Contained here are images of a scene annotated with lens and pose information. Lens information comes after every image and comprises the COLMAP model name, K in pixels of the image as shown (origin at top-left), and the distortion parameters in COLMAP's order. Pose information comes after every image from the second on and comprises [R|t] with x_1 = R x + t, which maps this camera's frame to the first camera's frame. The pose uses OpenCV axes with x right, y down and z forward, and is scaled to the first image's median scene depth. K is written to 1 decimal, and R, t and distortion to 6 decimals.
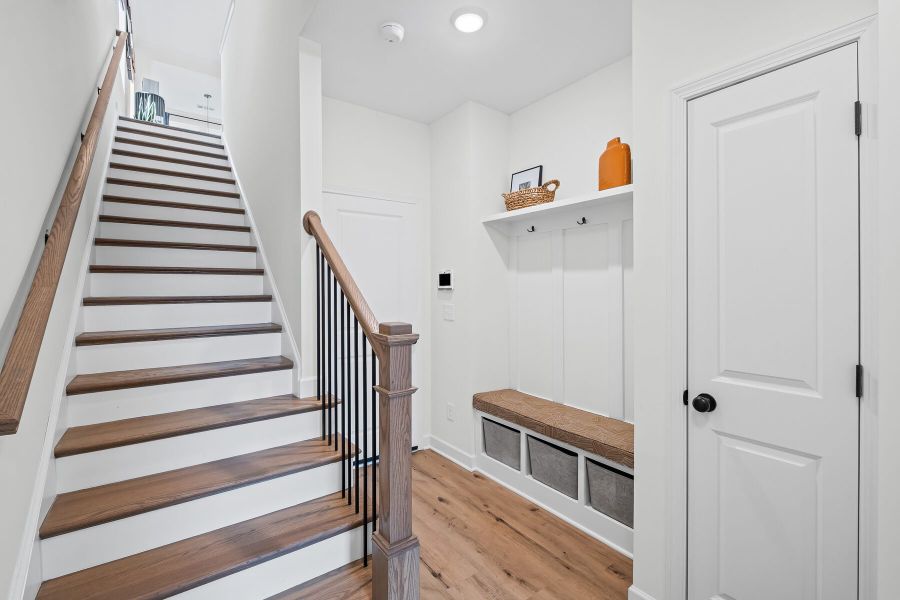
lens RADIAL K [[392.9, 0, 451.4], [0, 392.9, 299.0], [0, 0, 1]] dist [-0.000814, -0.000086]
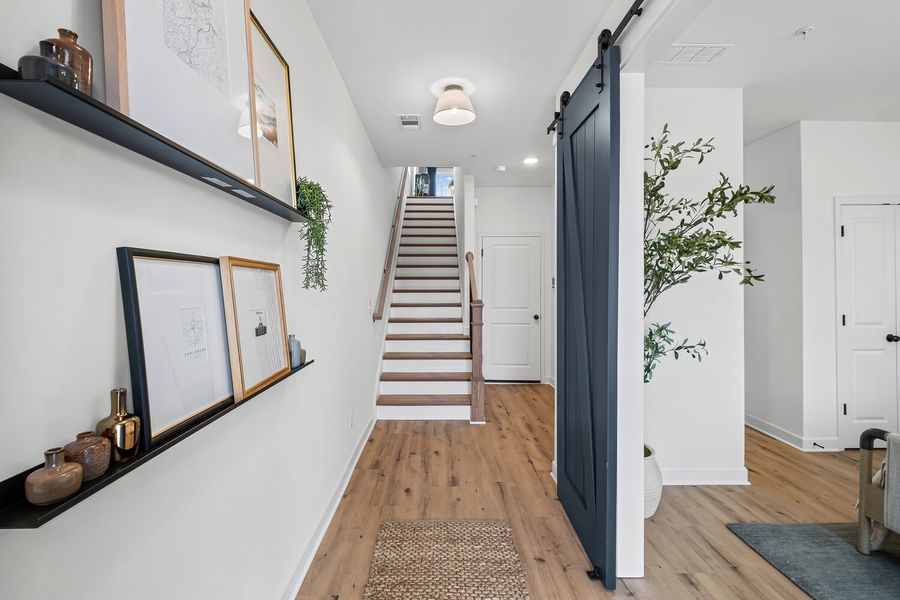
lens RADIAL K [[392.9, 0, 448.3], [0, 392.9, 295.5], [0, 0, 1]] dist [-0.000814, -0.000086]
pose [[0.820503, 0.012291, -0.571511, 0.825484], [-0.013154, 0.999910, 0.002620, 0.019058], [0.571491, 0.005368, 0.820591, -0.898936]]
